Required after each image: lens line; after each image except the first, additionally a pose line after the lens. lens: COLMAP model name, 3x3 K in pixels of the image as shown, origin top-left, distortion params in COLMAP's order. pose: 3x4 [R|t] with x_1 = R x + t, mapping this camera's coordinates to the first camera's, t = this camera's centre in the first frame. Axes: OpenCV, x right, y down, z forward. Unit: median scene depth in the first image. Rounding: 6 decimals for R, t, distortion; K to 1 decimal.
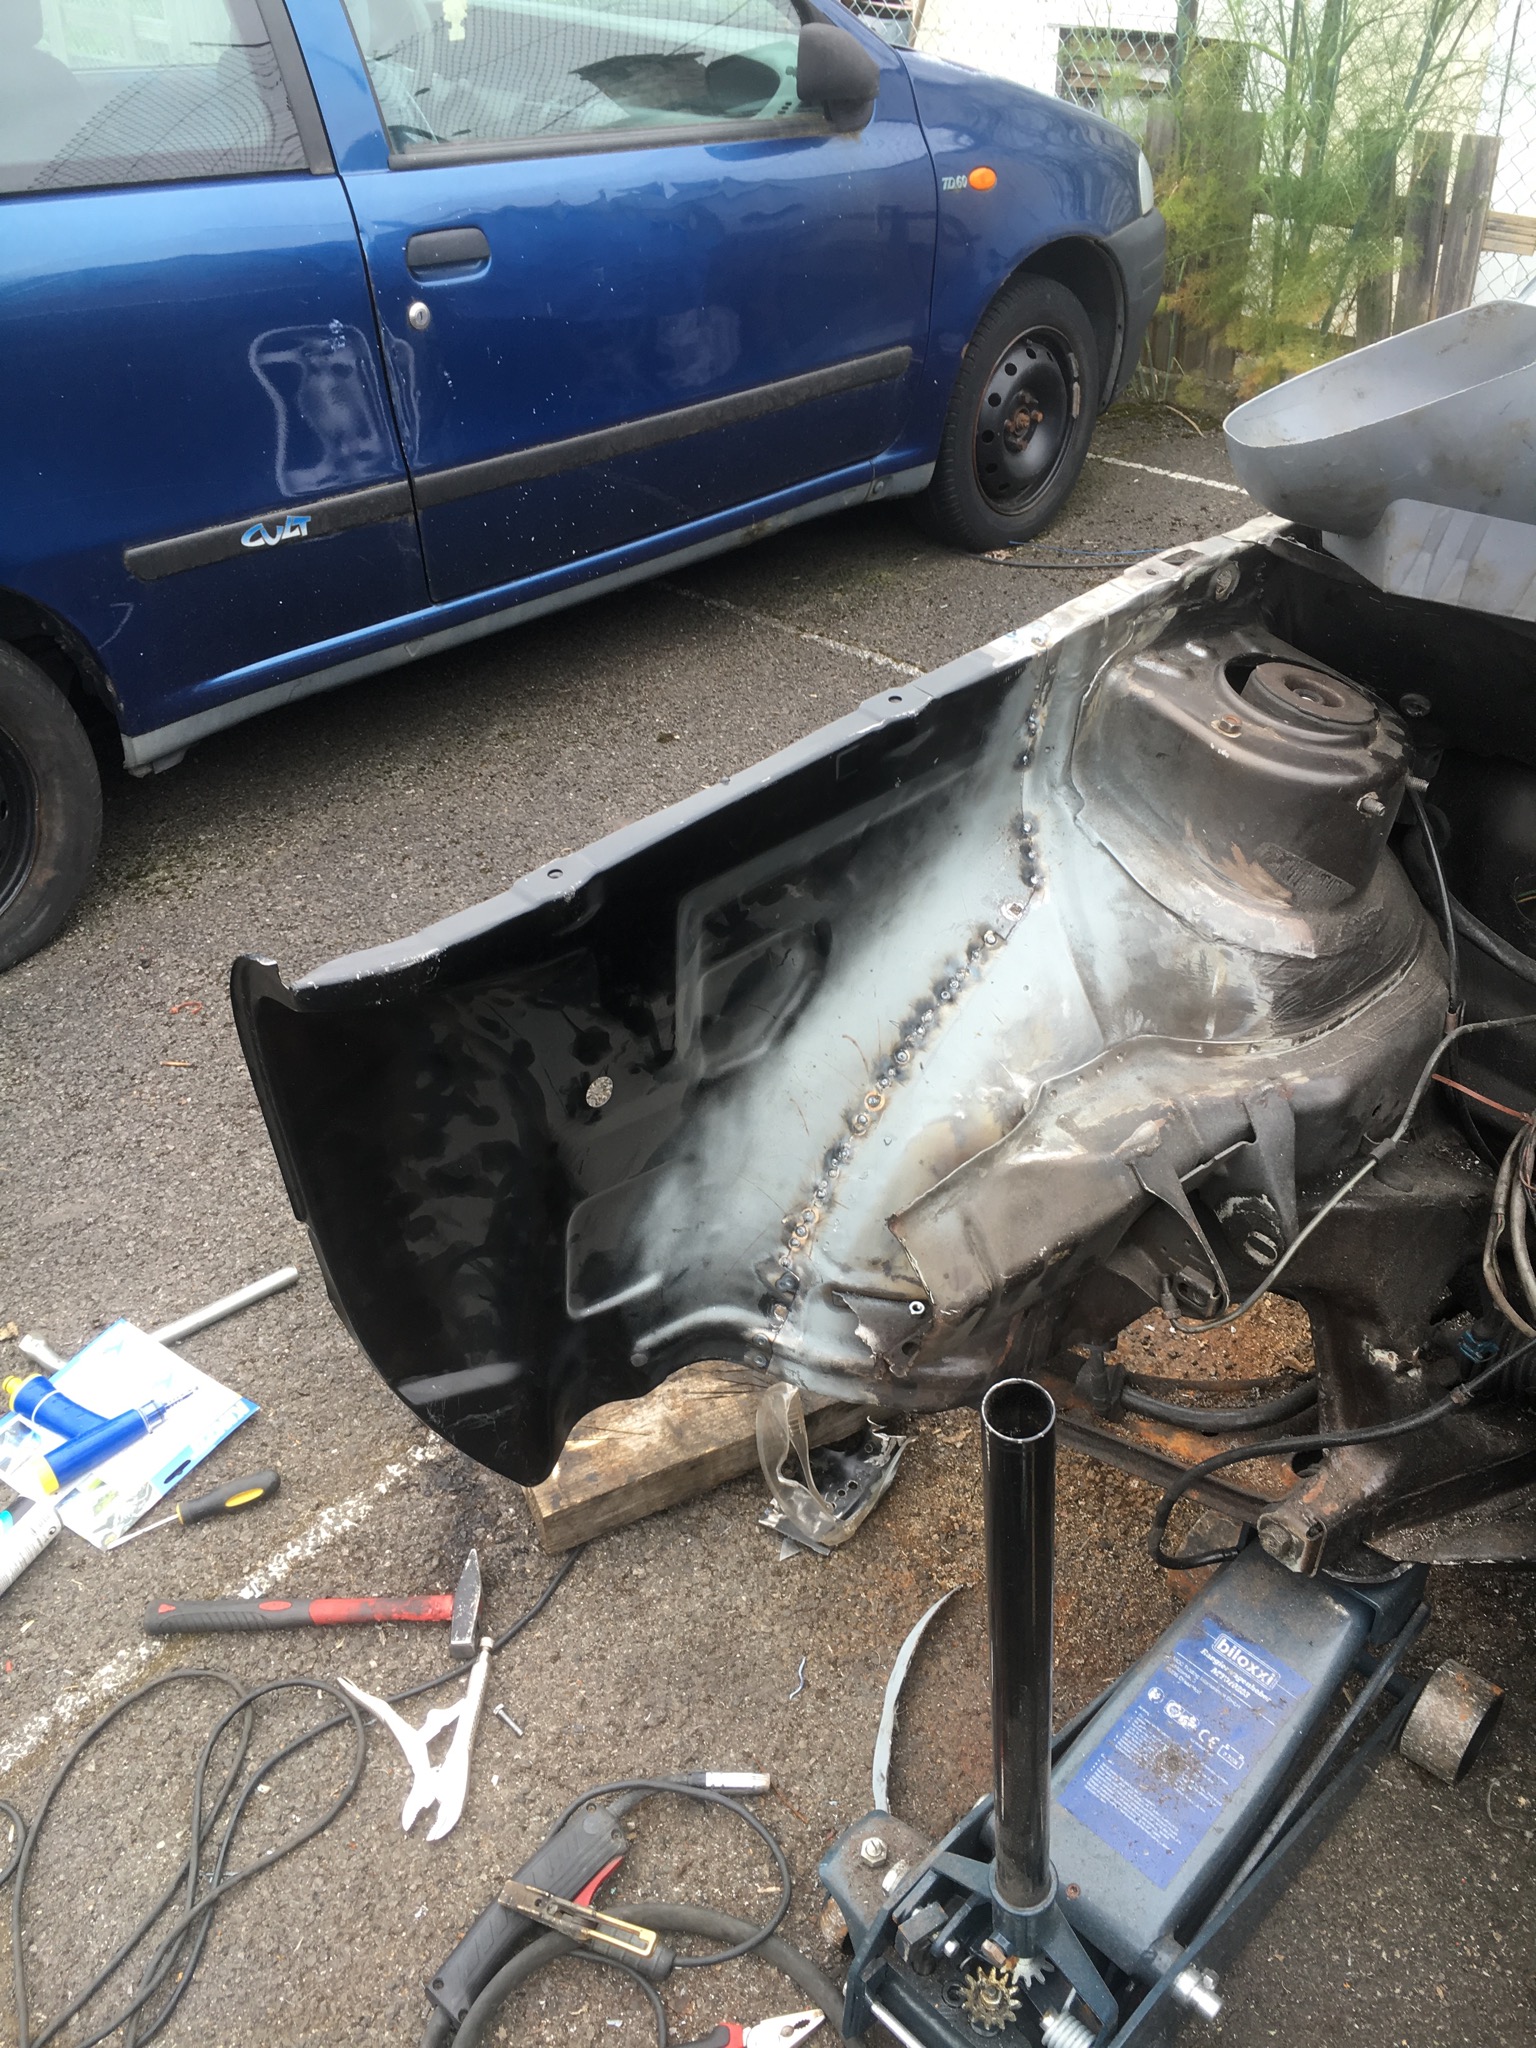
lens RADIAL K [[1851.1, 0, 771.1], [0, 1851.1, 982.2], [0, 0, 1]] dist [0.151484, -0.180078]
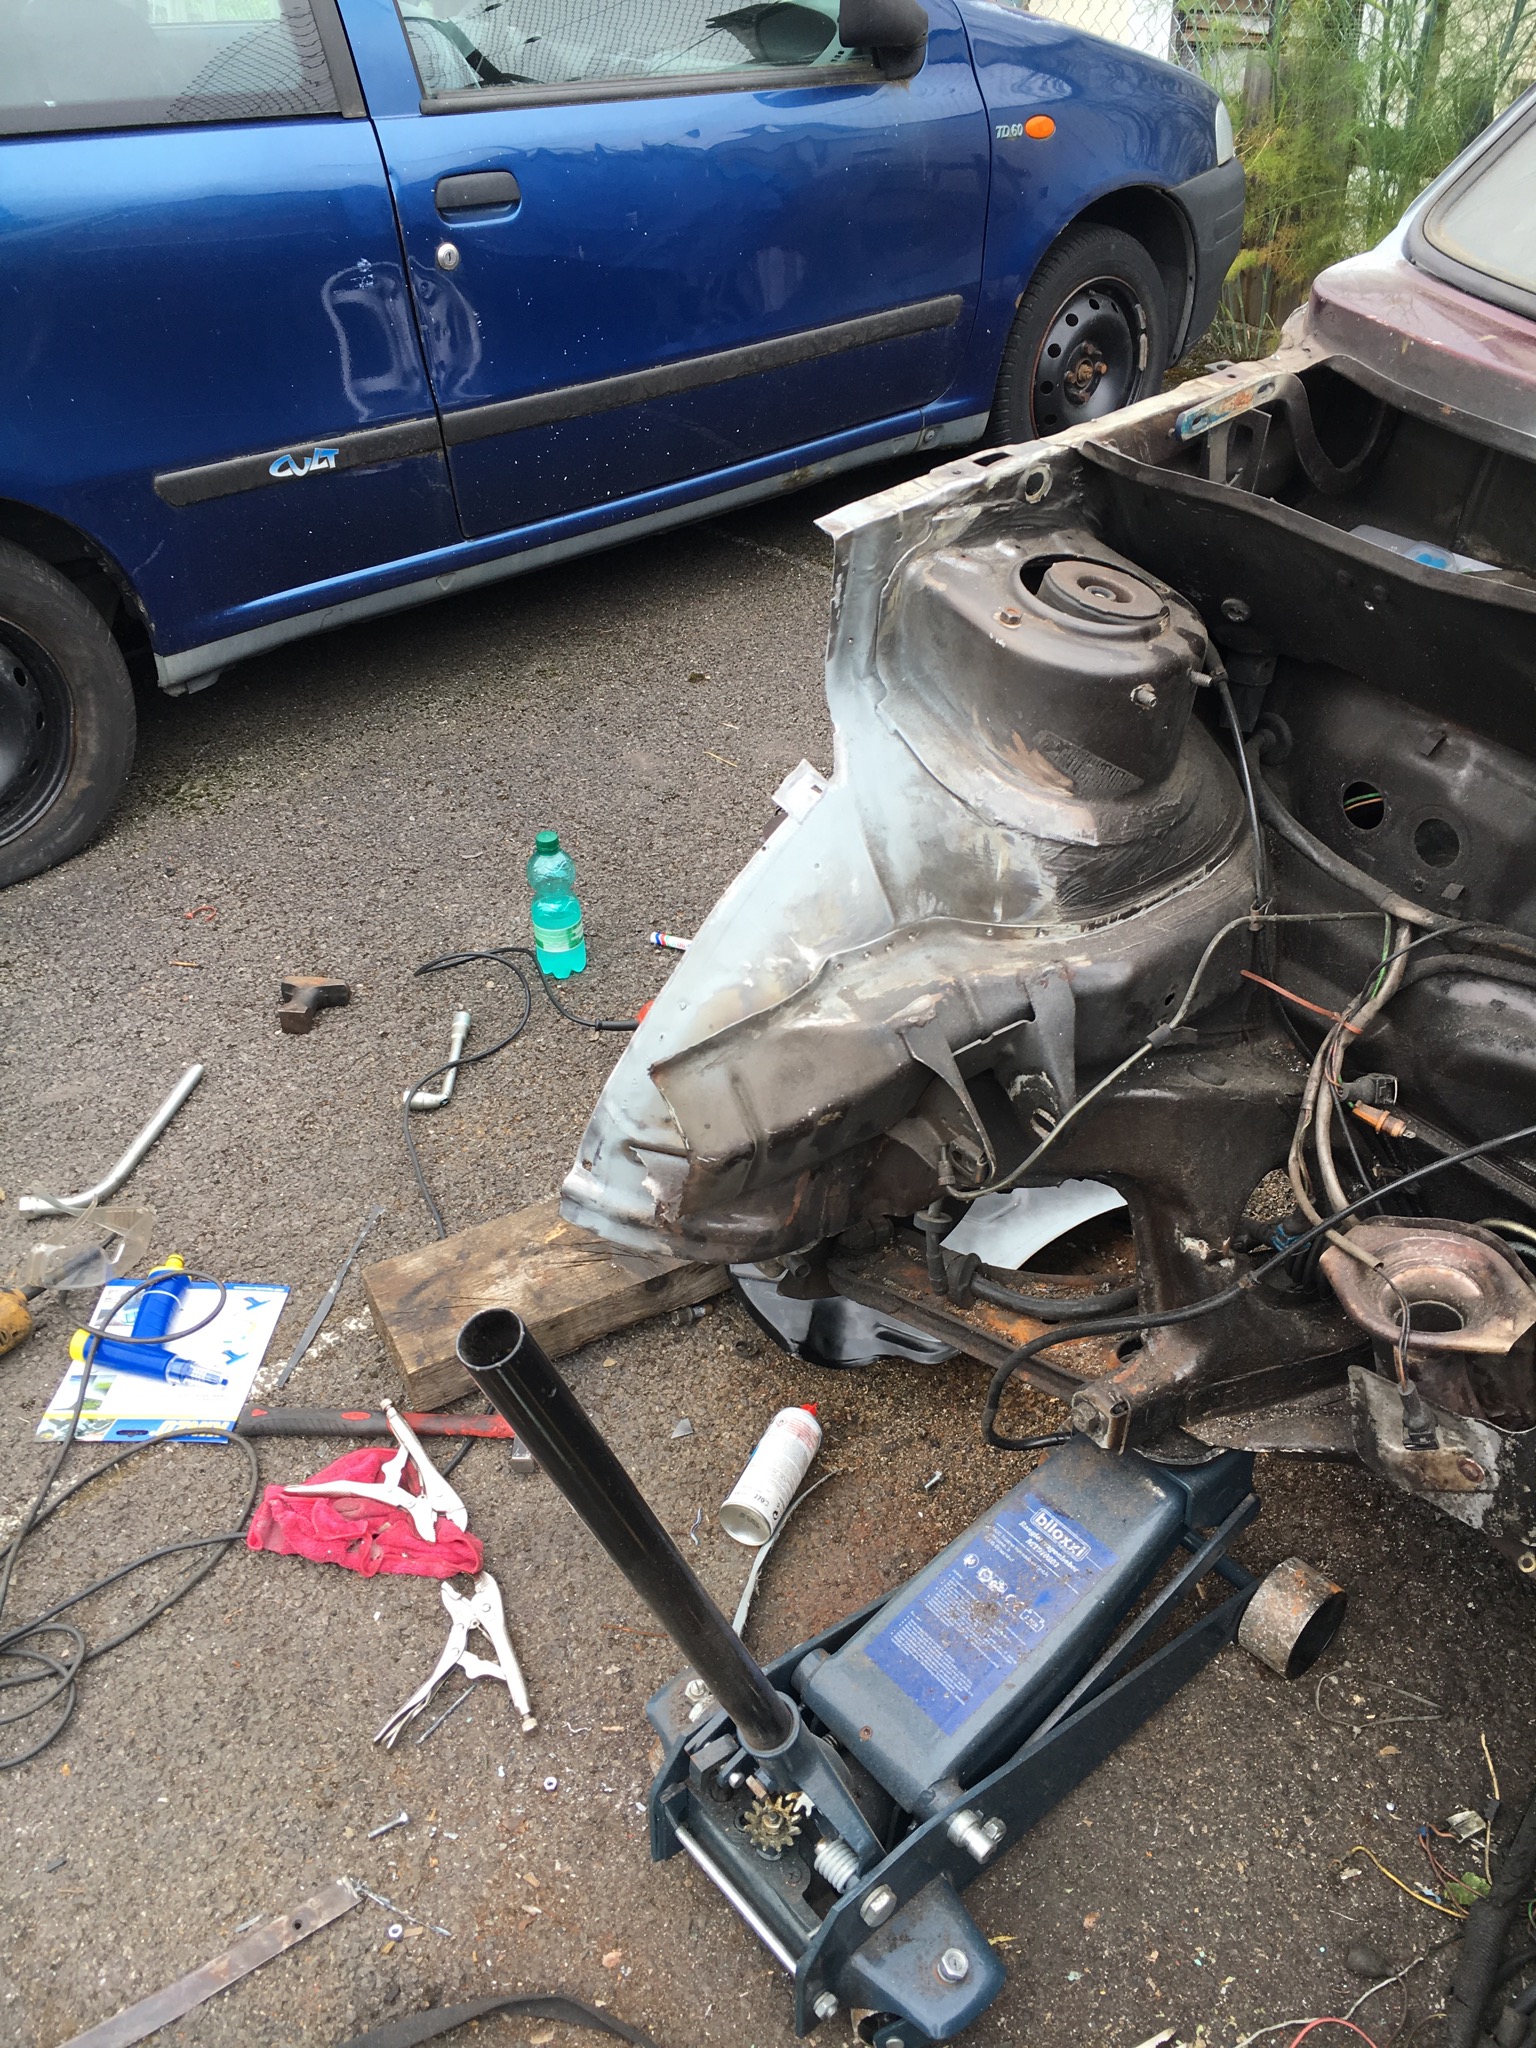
lens RADIAL K [[1851.1, 0, 771.1], [0, 1851.1, 982.2], [0, 0, 1]] dist [0.151484, -0.180078]
pose [[0.995522, 0.035101, -0.087770, 0.155870], [-0.034140, 0.999340, 0.012417, 0.043146], [0.088148, -0.009364, 0.996063, -0.036810]]
